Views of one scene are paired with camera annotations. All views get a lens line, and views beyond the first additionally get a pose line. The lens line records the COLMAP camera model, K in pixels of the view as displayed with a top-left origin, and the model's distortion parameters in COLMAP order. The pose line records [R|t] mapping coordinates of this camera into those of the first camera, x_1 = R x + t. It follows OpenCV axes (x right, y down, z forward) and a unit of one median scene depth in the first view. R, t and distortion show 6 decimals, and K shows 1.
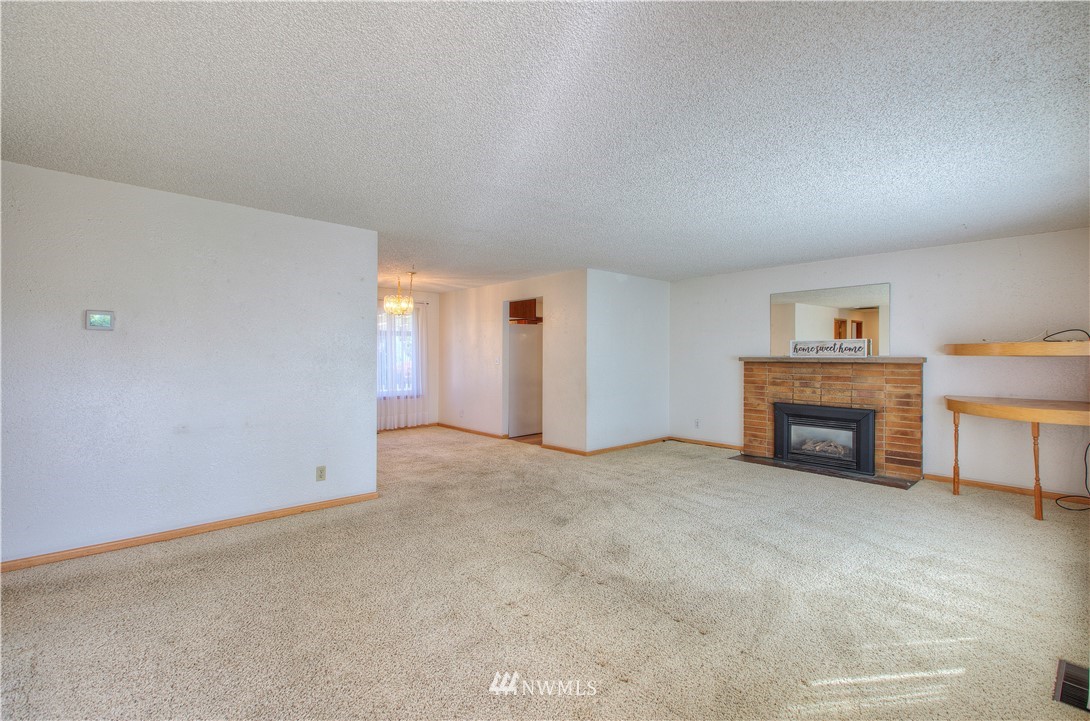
lens RADIAL K [[500.2, 0, 541.8], [0, 500.2, 355.6], [0, 0, 1]] dist [0.026430, -0.005197]
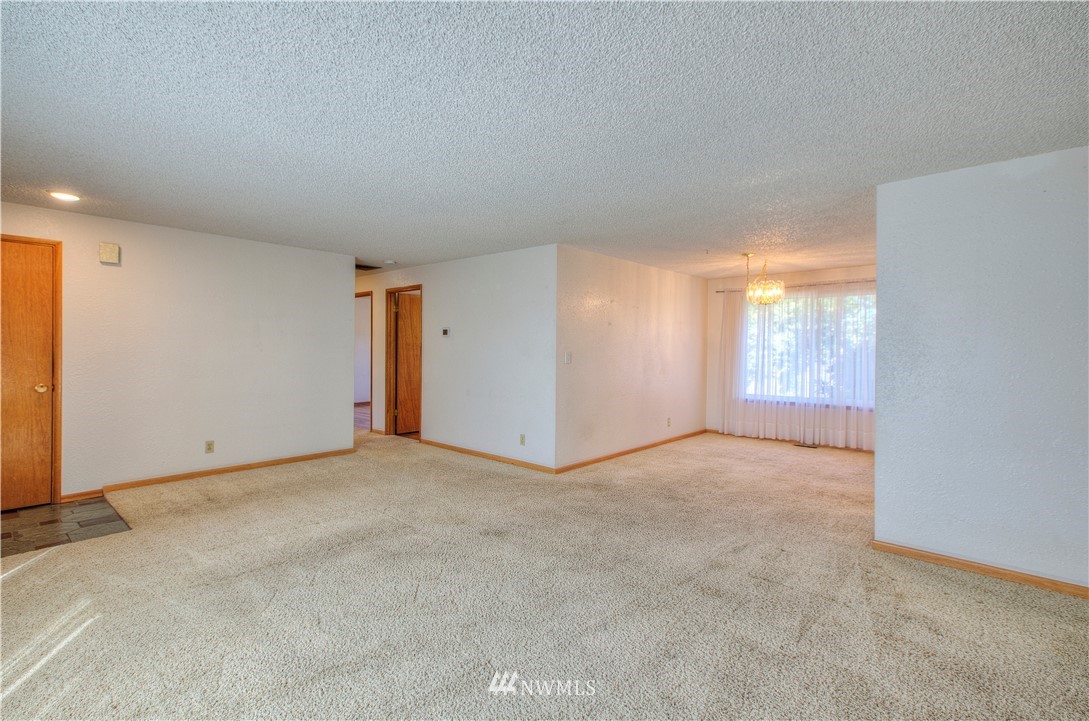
lens RADIAL K [[499.8, 0, 541.1], [0, 499.8, 354.5], [0, 0, 1]] dist [0.026430, -0.005197]
pose [[0.119449, 0.016654, -0.992701, 0.636856], [-0.010851, 0.999821, 0.015468, -0.008036], [0.992781, 0.008924, 0.119608, 0.653576]]
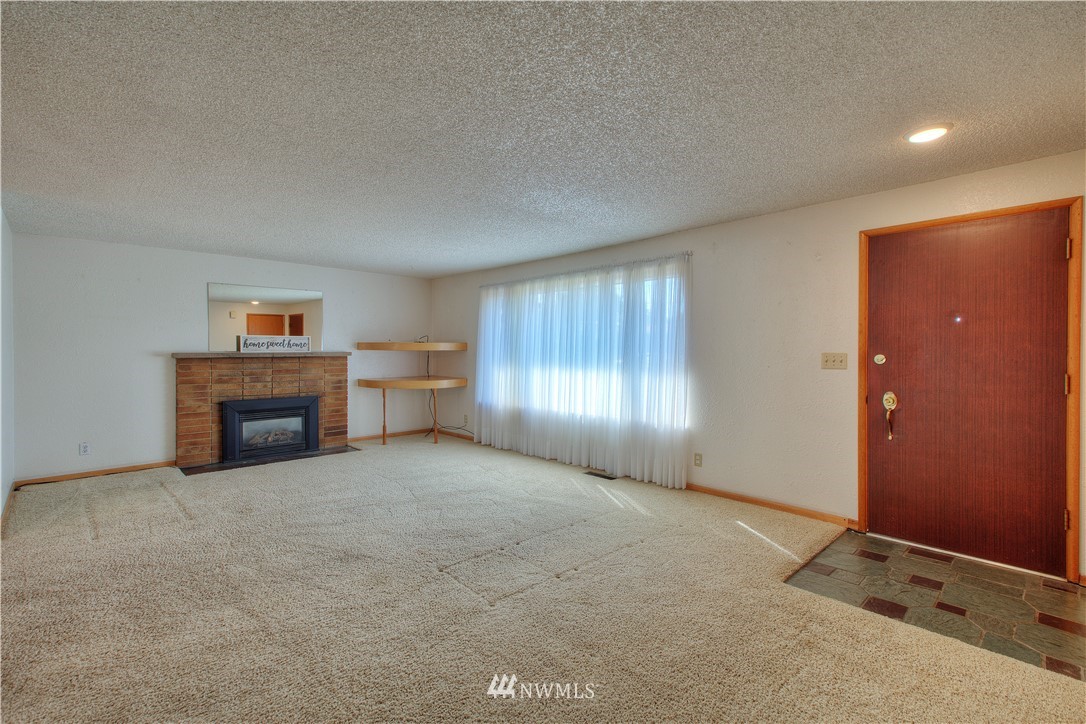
lens RADIAL K [[498.4, 0, 539.5], [0, 498.4, 360.3], [0, 0, 1]] dist [0.026430, -0.005197]
pose [[-0.034653, -0.023890, 0.999114, -0.522625], [0.001290, 0.999712, 0.023949, -0.004390], [-0.999399, 0.002119, -0.034612, 0.489252]]
